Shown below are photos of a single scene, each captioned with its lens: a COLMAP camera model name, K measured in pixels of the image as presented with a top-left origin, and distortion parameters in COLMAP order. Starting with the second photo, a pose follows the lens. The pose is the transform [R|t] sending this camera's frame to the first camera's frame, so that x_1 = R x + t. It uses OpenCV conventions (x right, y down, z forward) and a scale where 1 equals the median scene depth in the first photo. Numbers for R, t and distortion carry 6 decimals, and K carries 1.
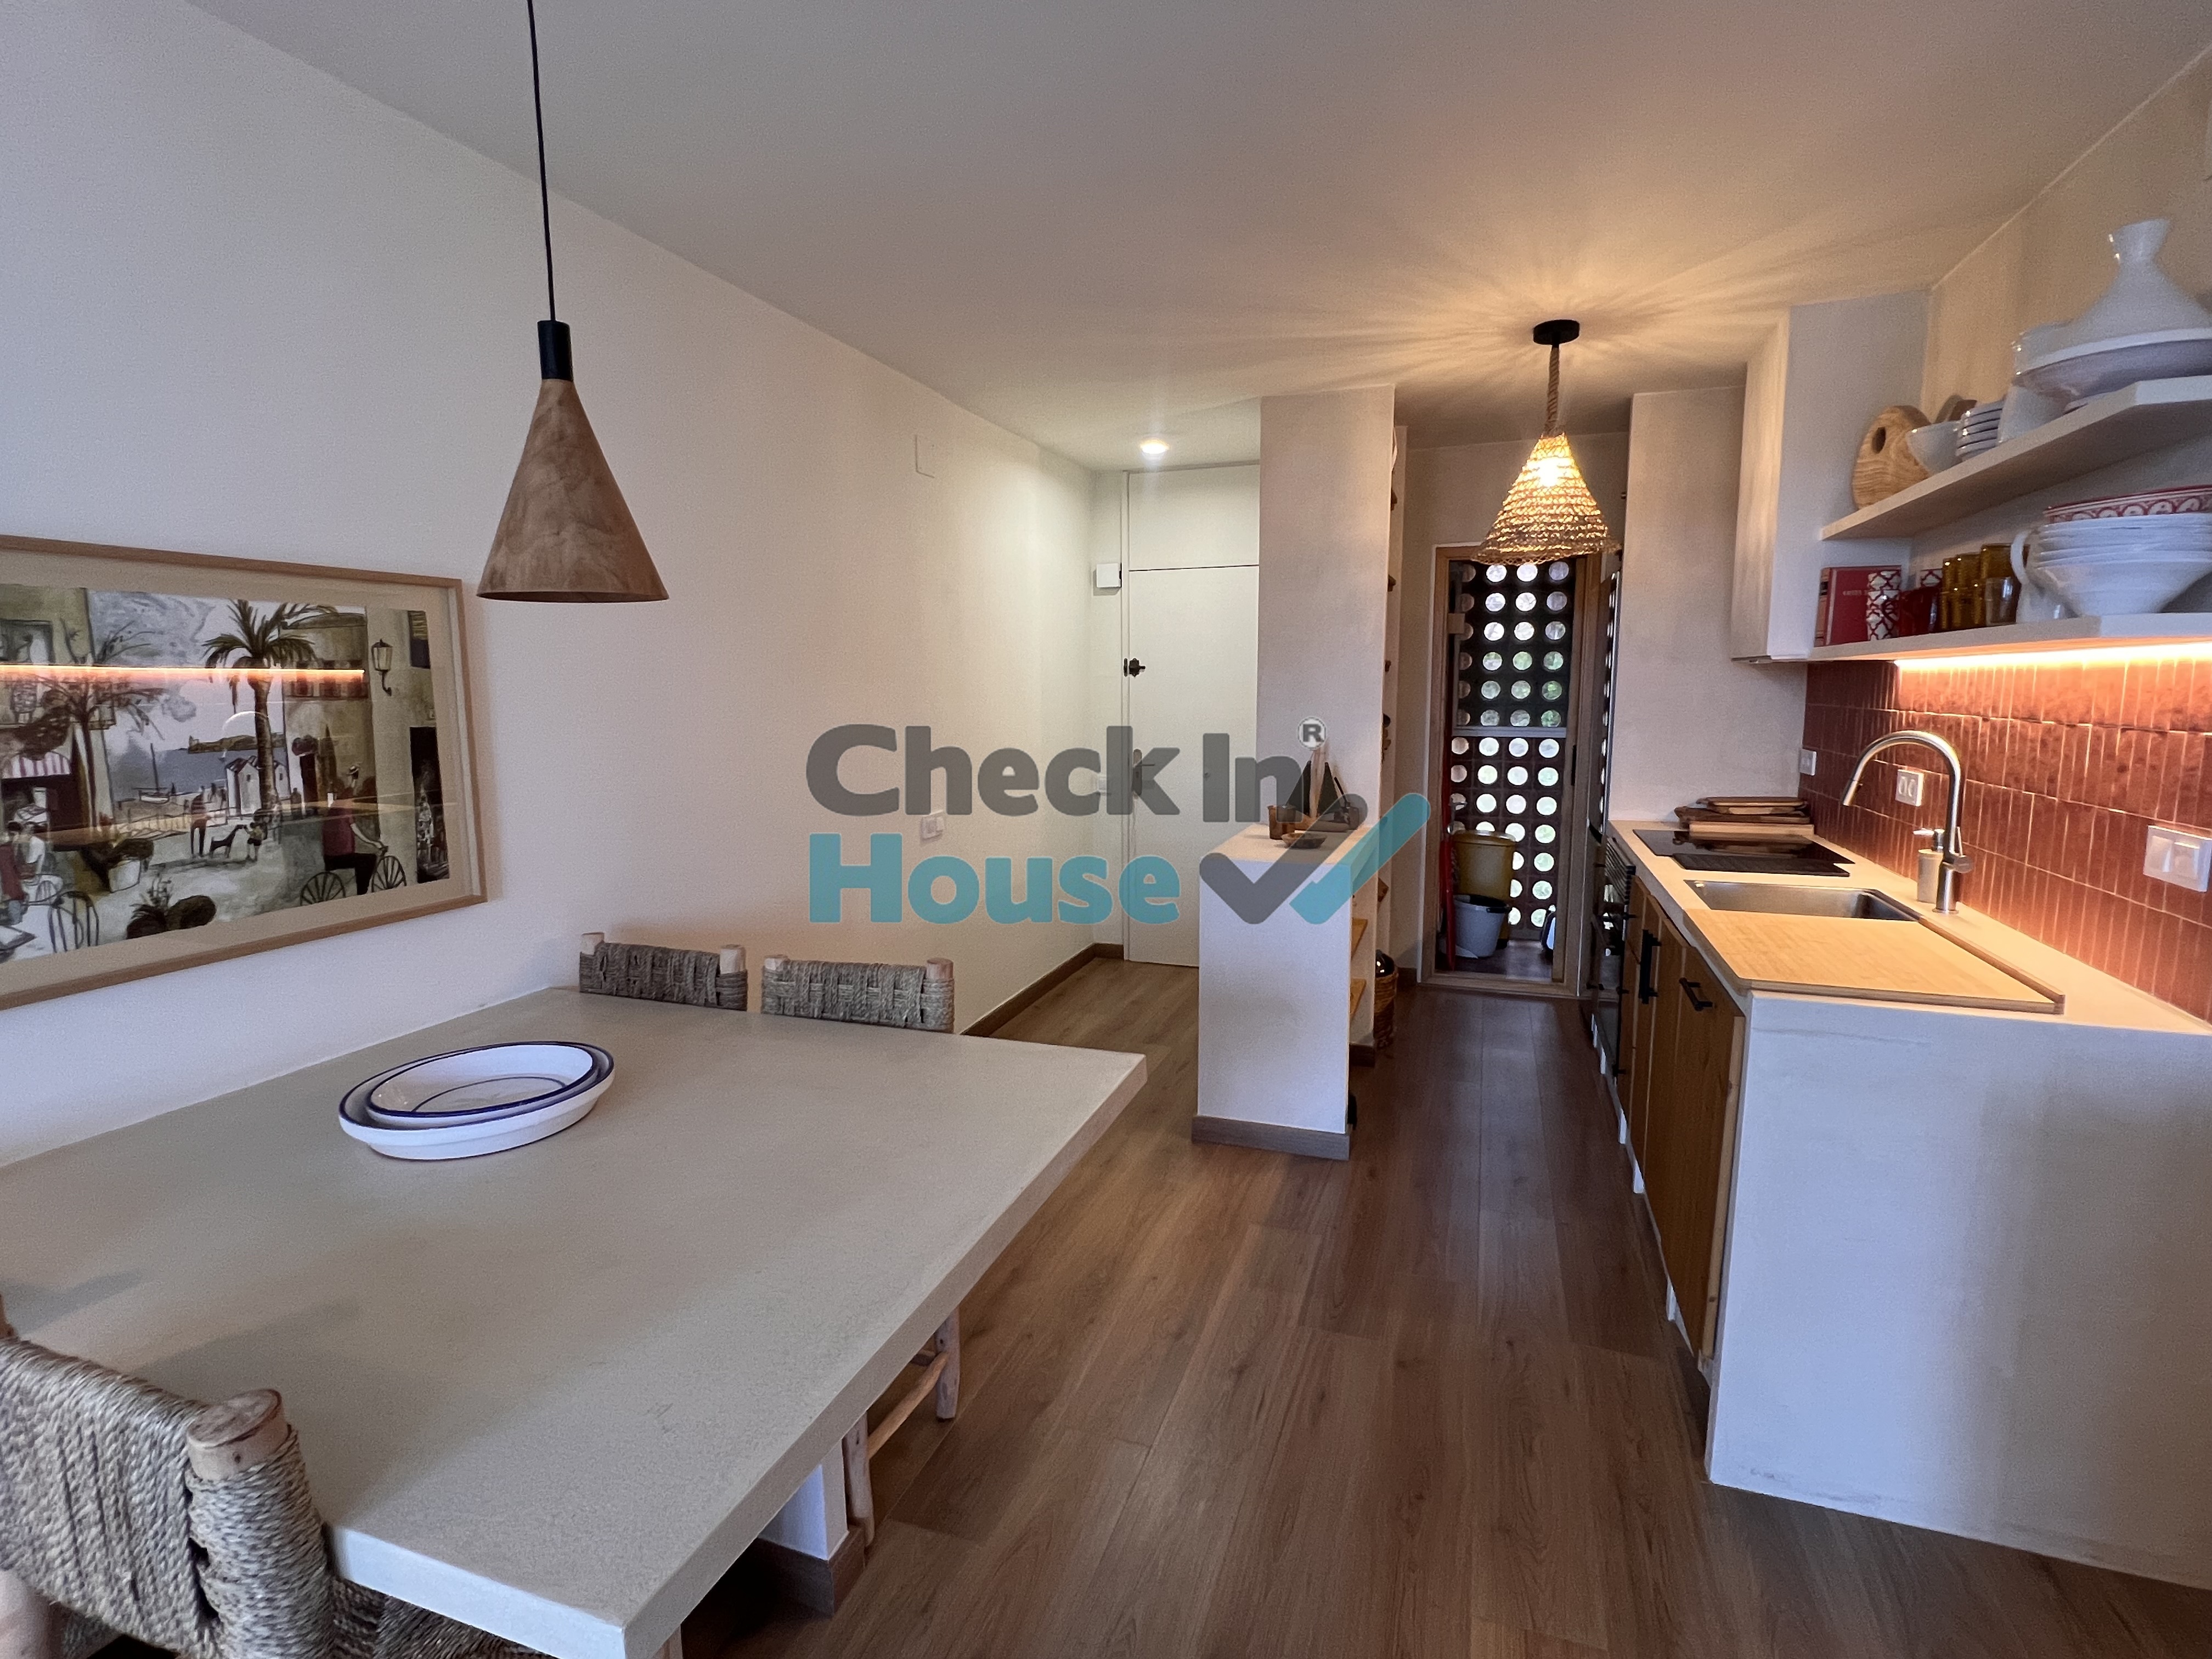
lens RADIAL K [[1070.6, 0, 1107.2], [0, 1070.6, 832.8], [0, 0, 1]] dist [-0.000755, -0.000003]
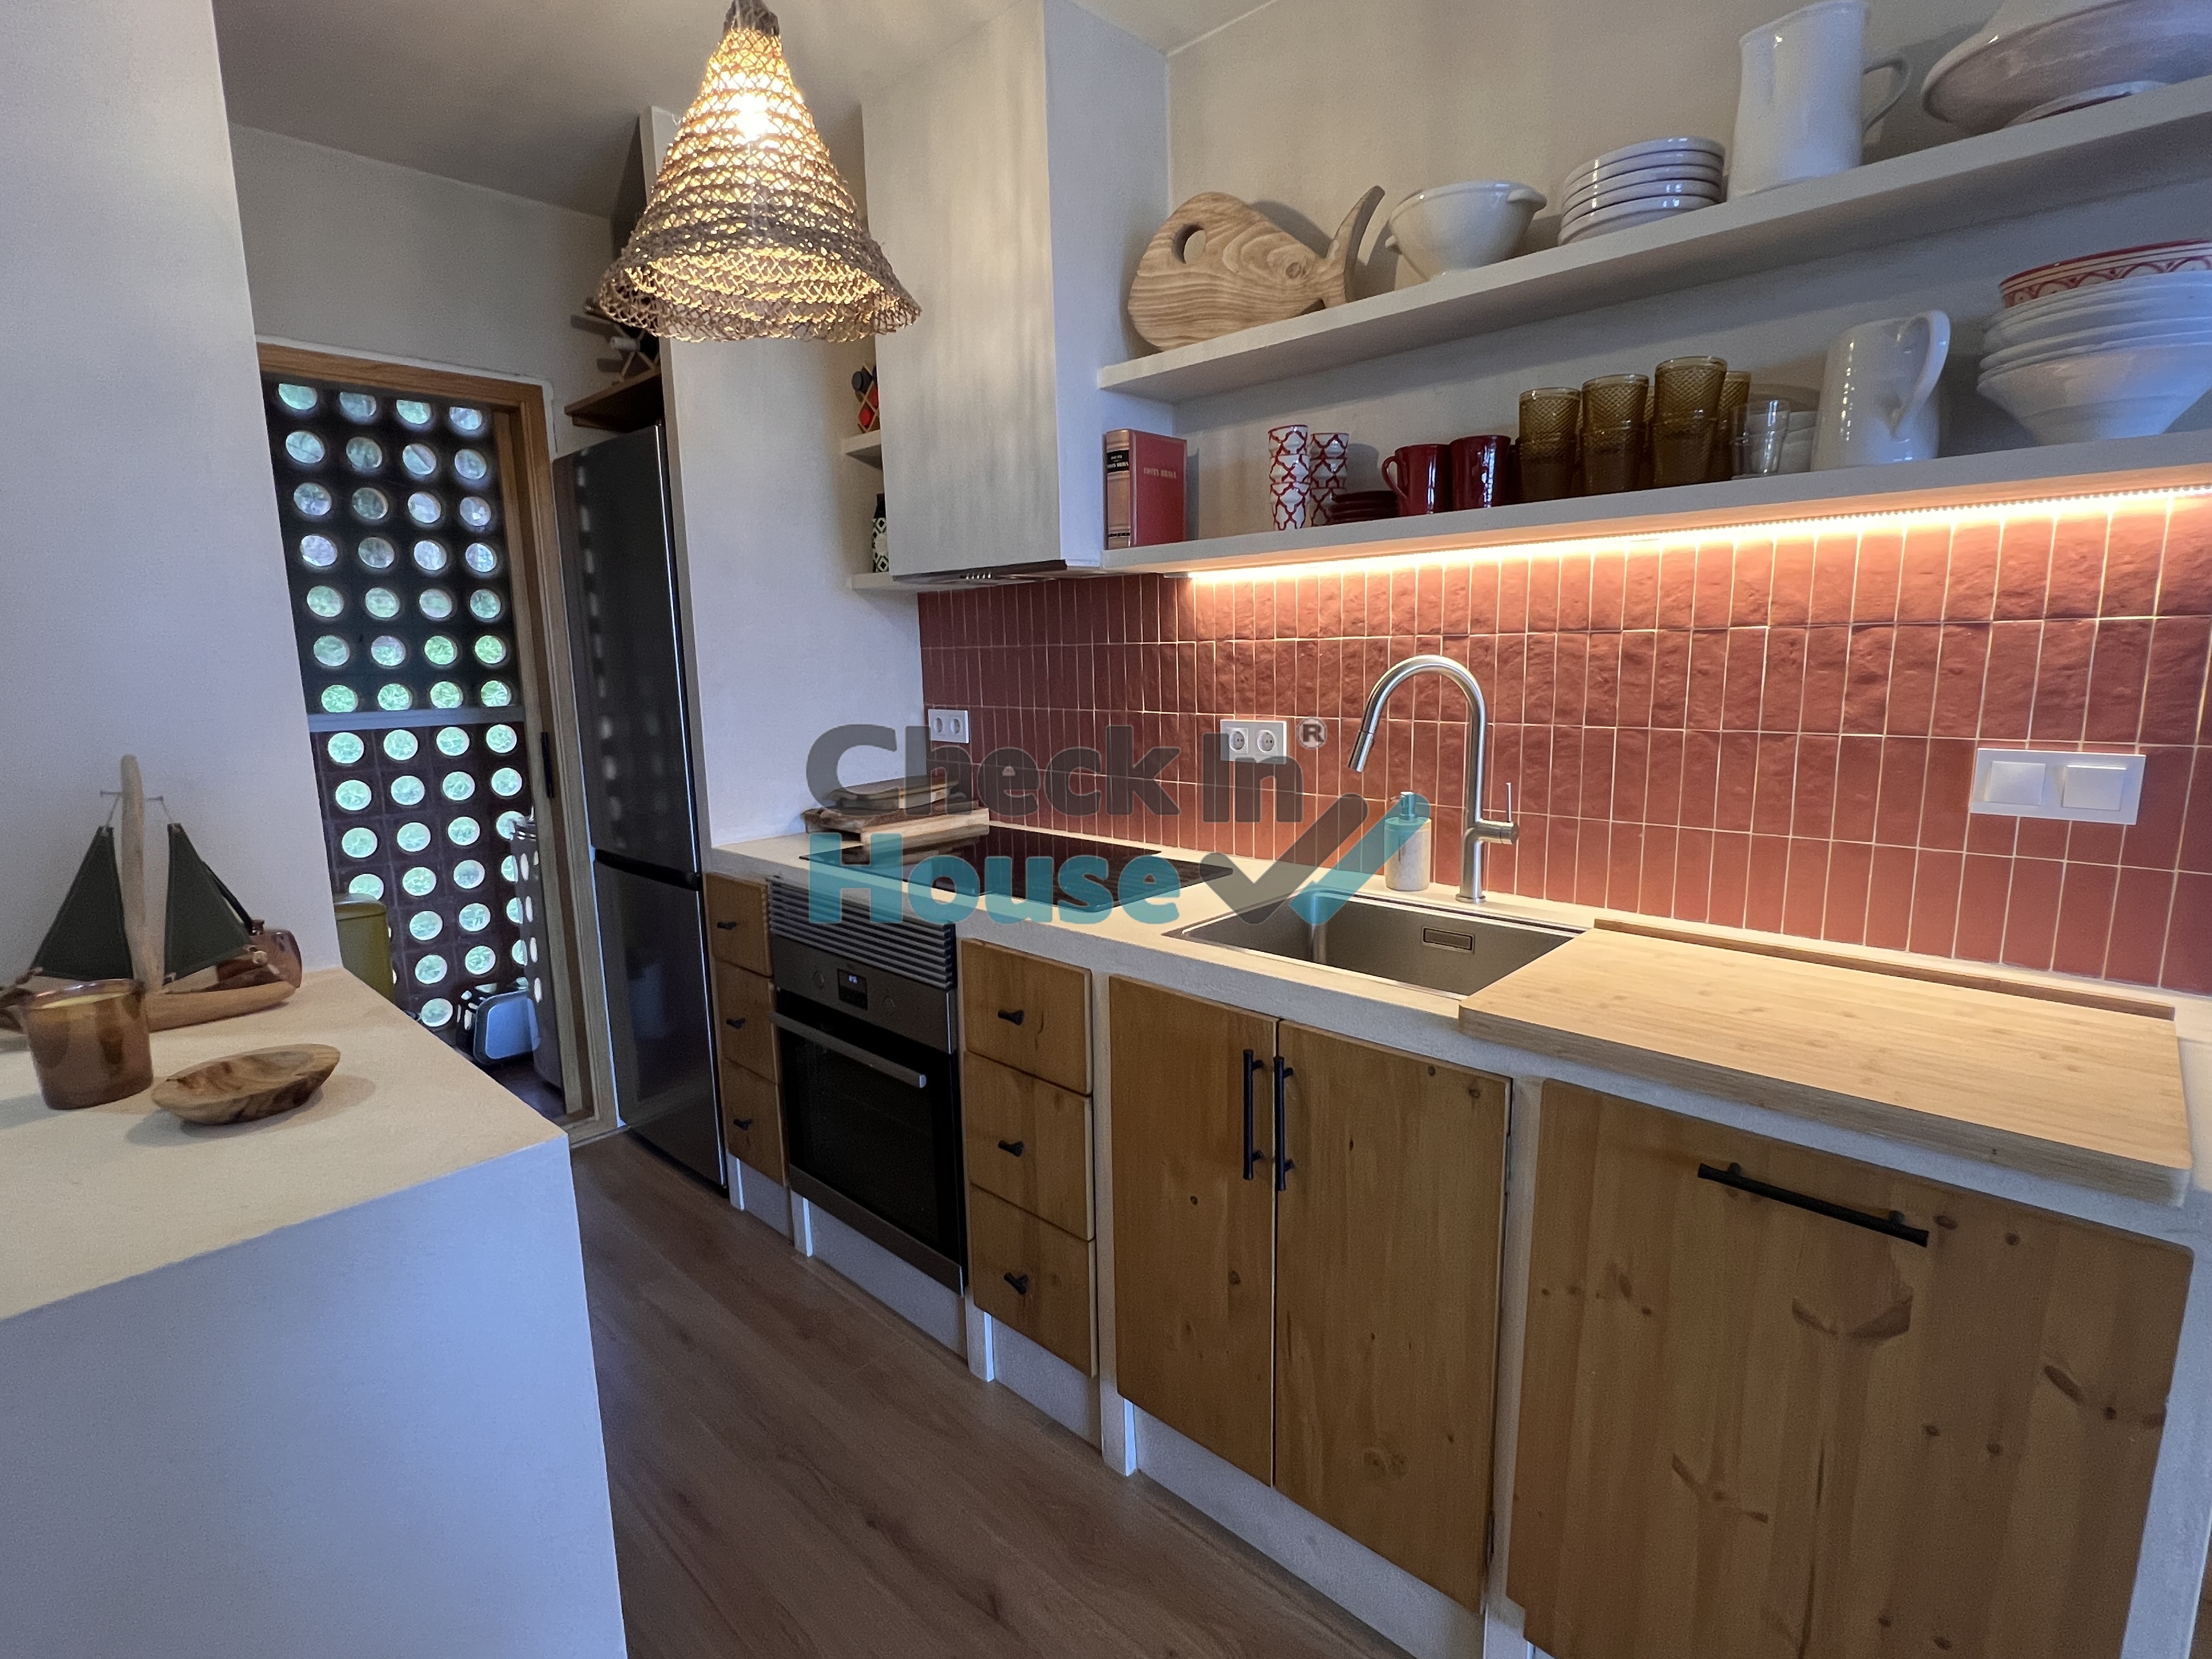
lens RADIAL K [[1070.6, 0, 1107.2], [0, 1070.6, 832.8], [0, 0, 1]] dist [-0.000755, -0.000003]
pose [[0.399929, -0.159866, 0.902497, 0.032093], [0.146382, 0.983172, 0.109289, -0.113863], [-0.904781, 0.088402, 0.416600, 1.174221]]
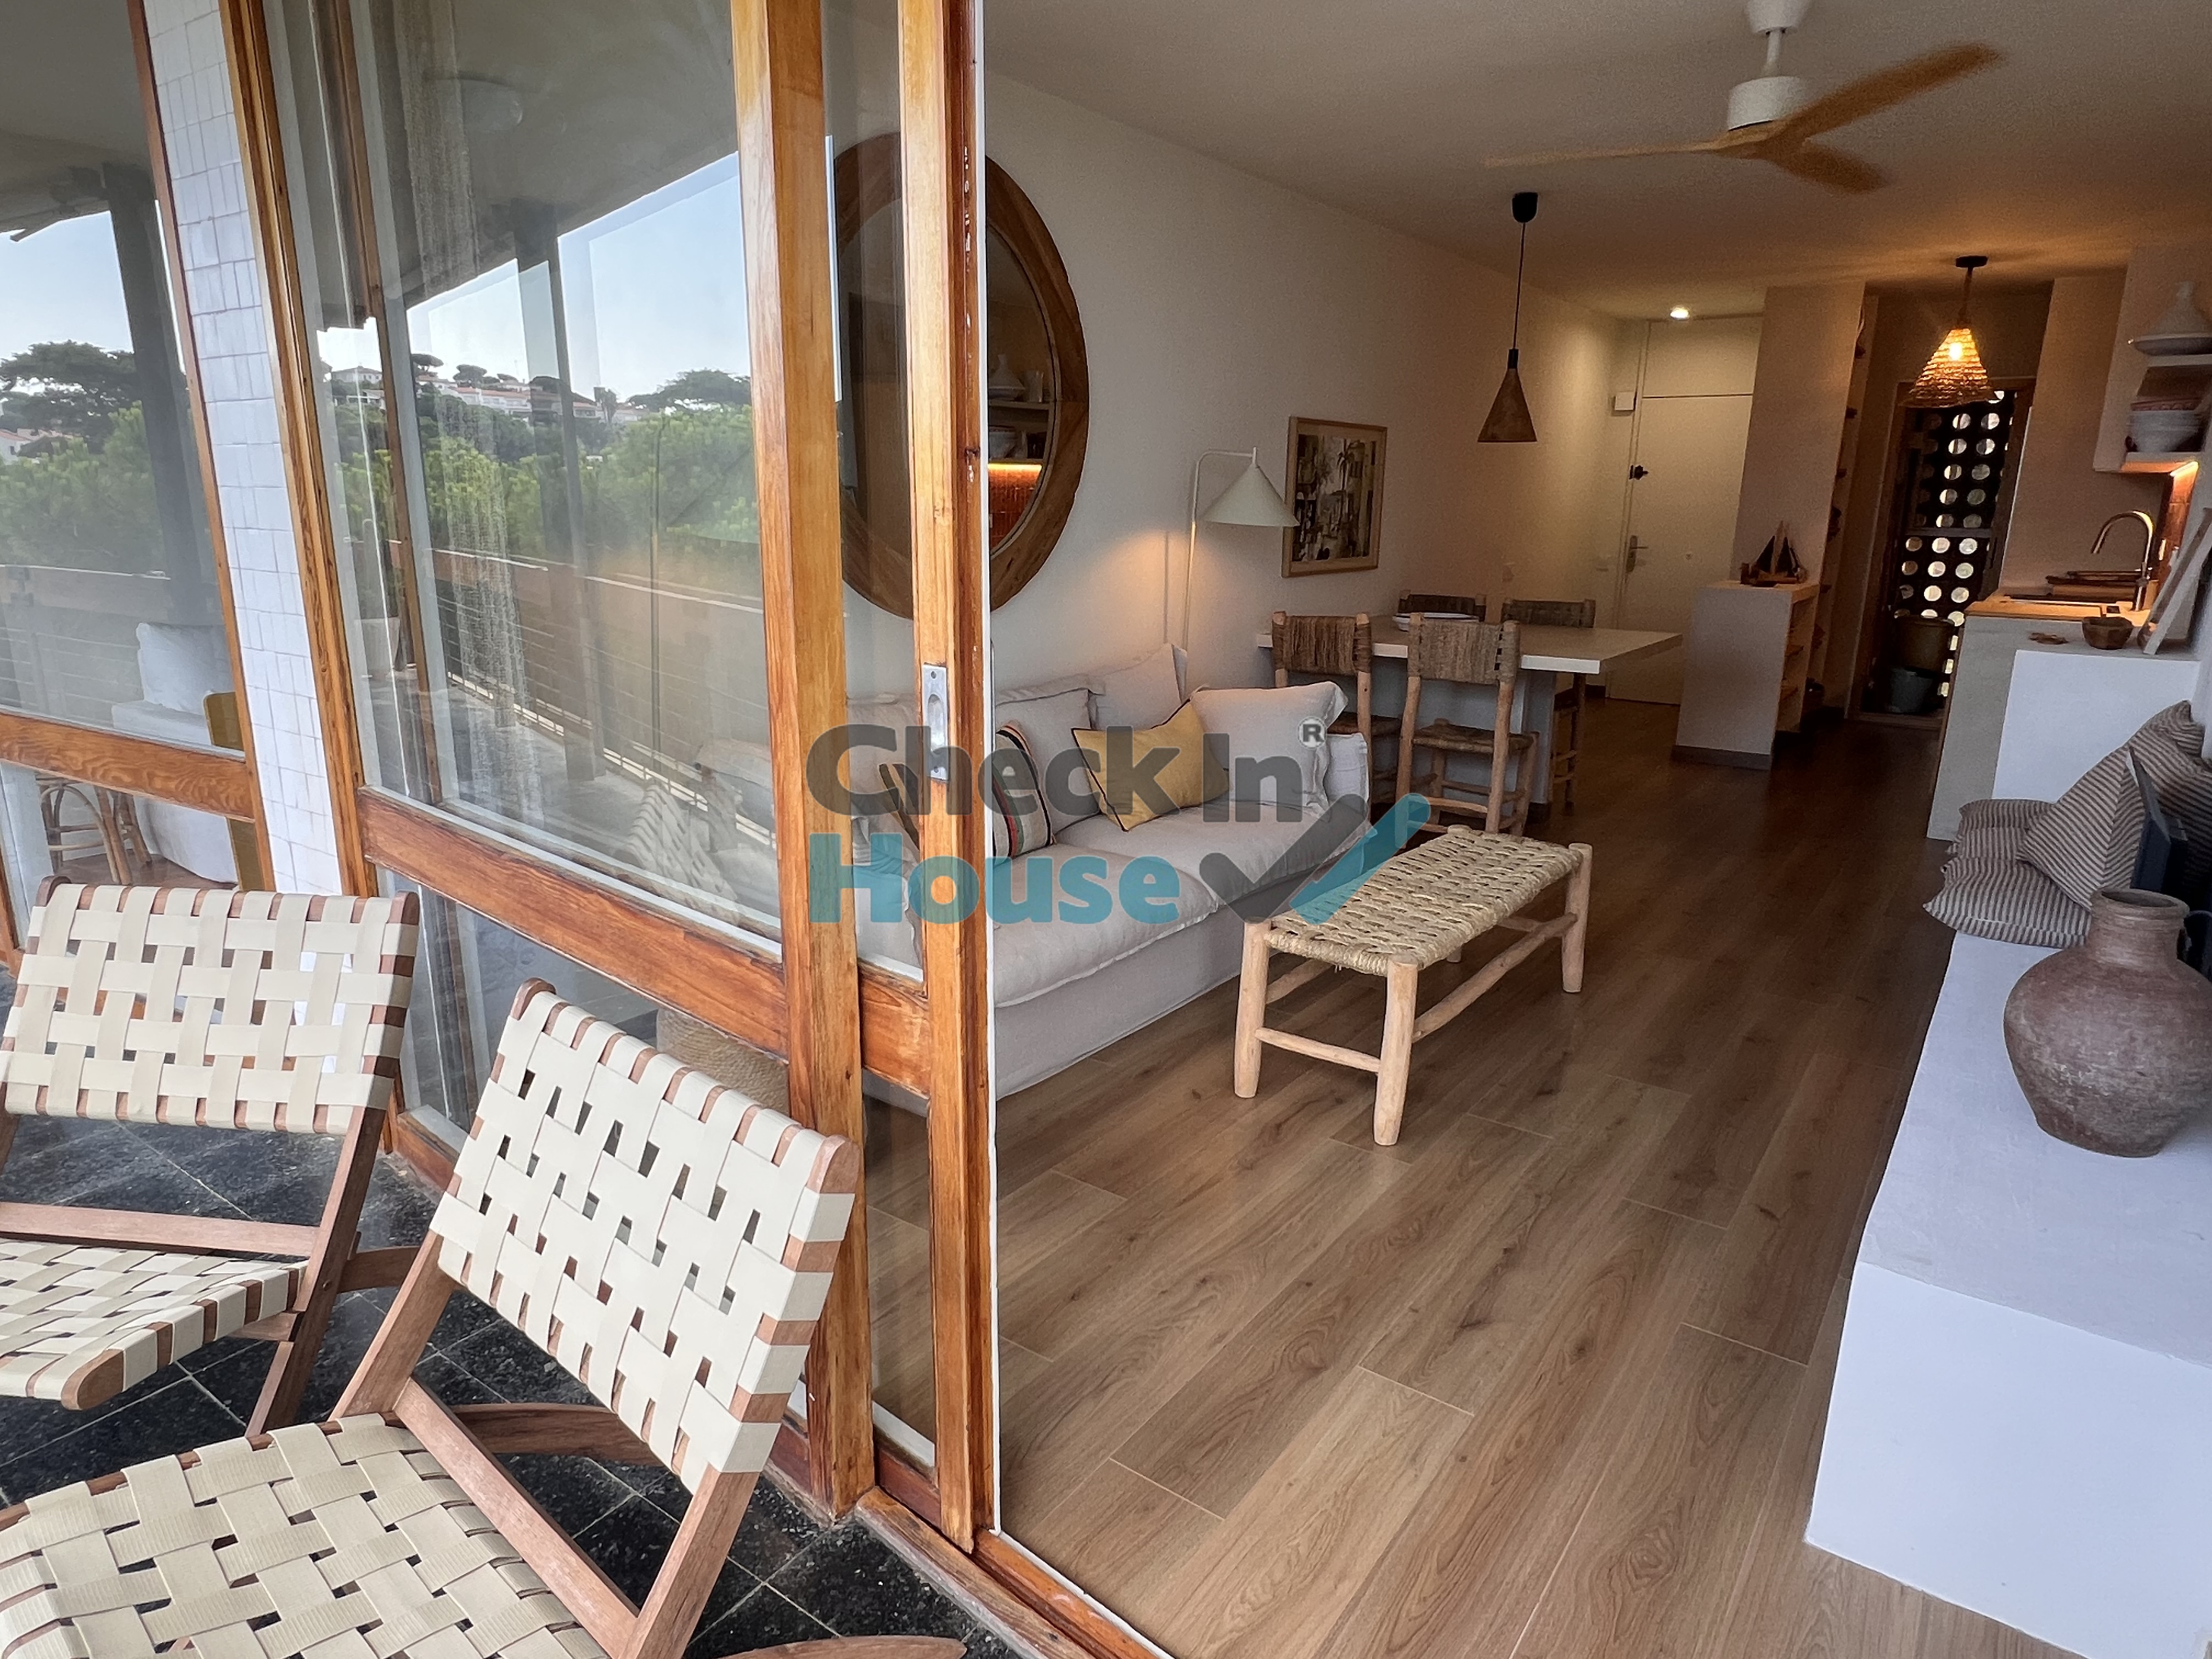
lens RADIAL K [[1318.8, 0, 1098.4], [0, 1318.8, 833.0], [0, 0, 1]] dist [-0.004164, 0.000798]
pose [[0.958791, 0.088001, -0.270139, -0.378624], [-0.057232, 0.991153, 0.119752, 0.365910], [0.278287, -0.099356, 0.955345, -2.206735]]
